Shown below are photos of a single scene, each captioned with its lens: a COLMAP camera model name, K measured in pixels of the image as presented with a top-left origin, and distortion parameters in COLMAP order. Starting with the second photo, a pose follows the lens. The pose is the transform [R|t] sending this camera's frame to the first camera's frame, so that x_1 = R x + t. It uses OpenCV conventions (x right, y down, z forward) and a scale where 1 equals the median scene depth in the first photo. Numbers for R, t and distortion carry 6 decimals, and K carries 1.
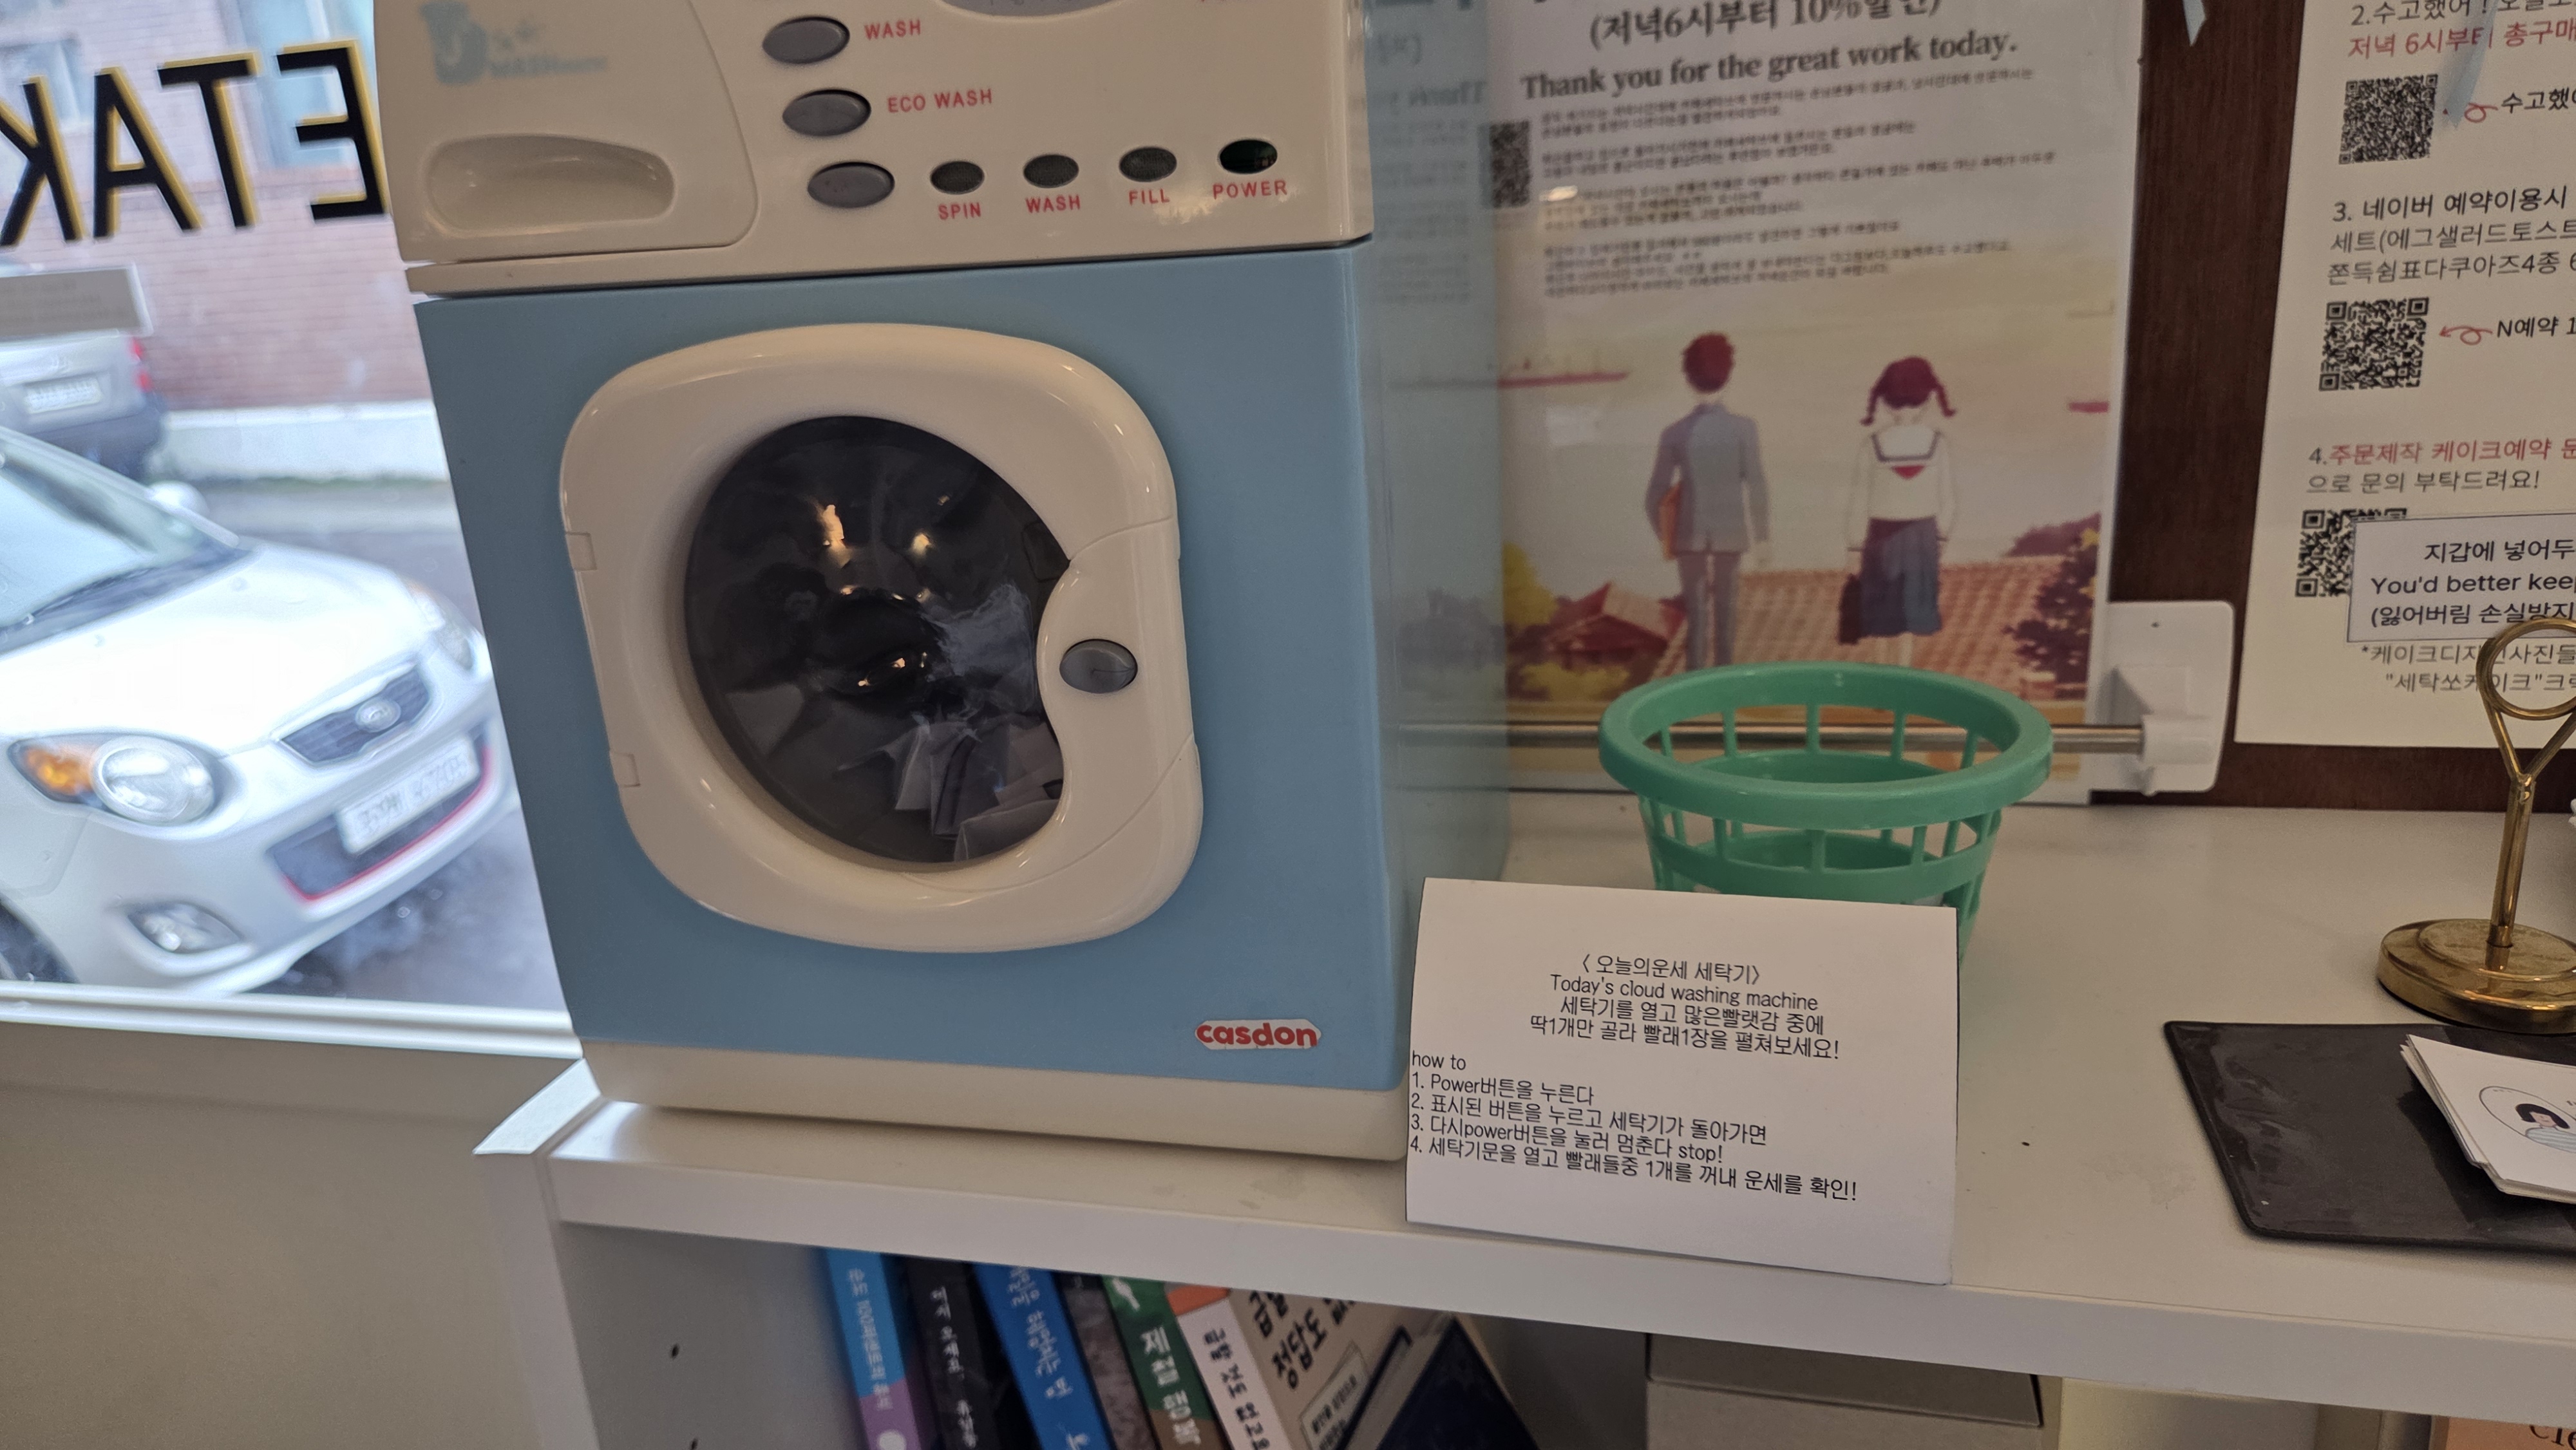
lens RADIAL K [[1730.1, 0, 1285.5], [0, 1730.1, 714.1], [0, 0, 1]] dist [-0.008883, -0.001435]
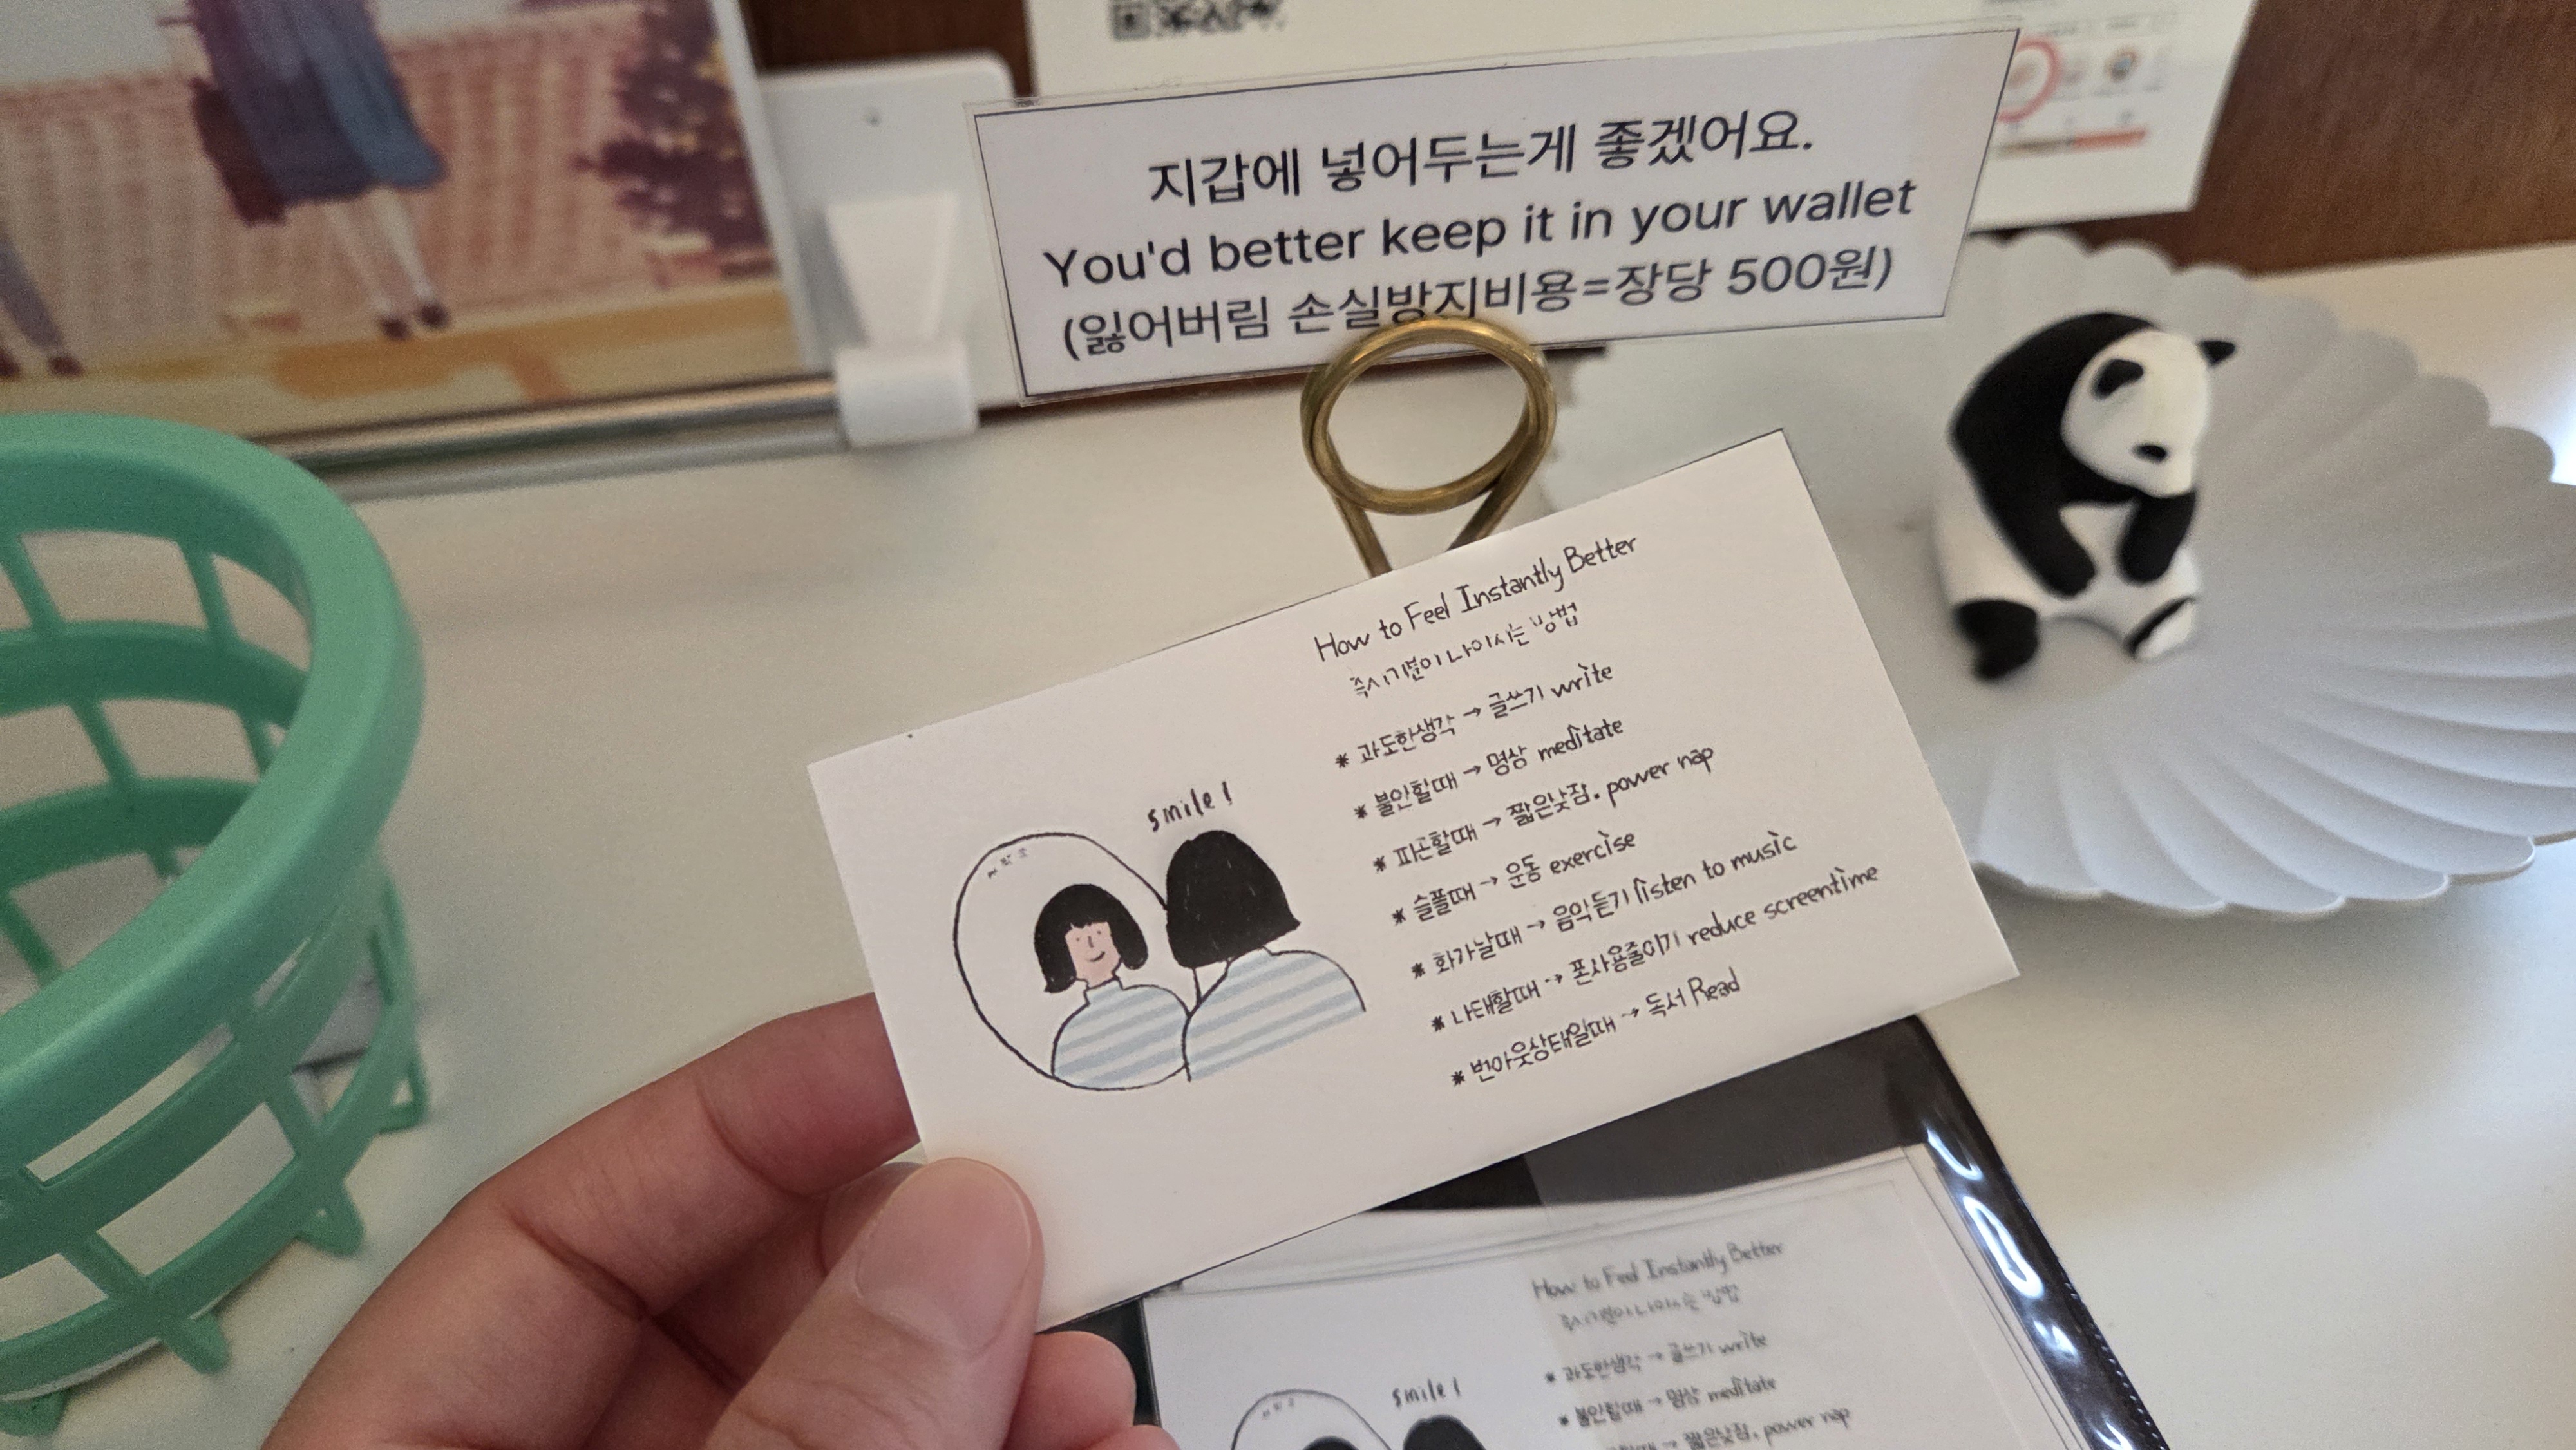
lens RADIAL K [[1730.1, 0, 1284.7], [0, 1730.1, 728.5], [0, 0, 1]] dist [-0.008883, -0.001435]
pose [[0.903354, -0.264135, 0.337912, 0.519544], [0.076183, 0.874155, 0.479635, -0.168639], [-0.422076, -0.407537, 0.809794, 0.616102]]
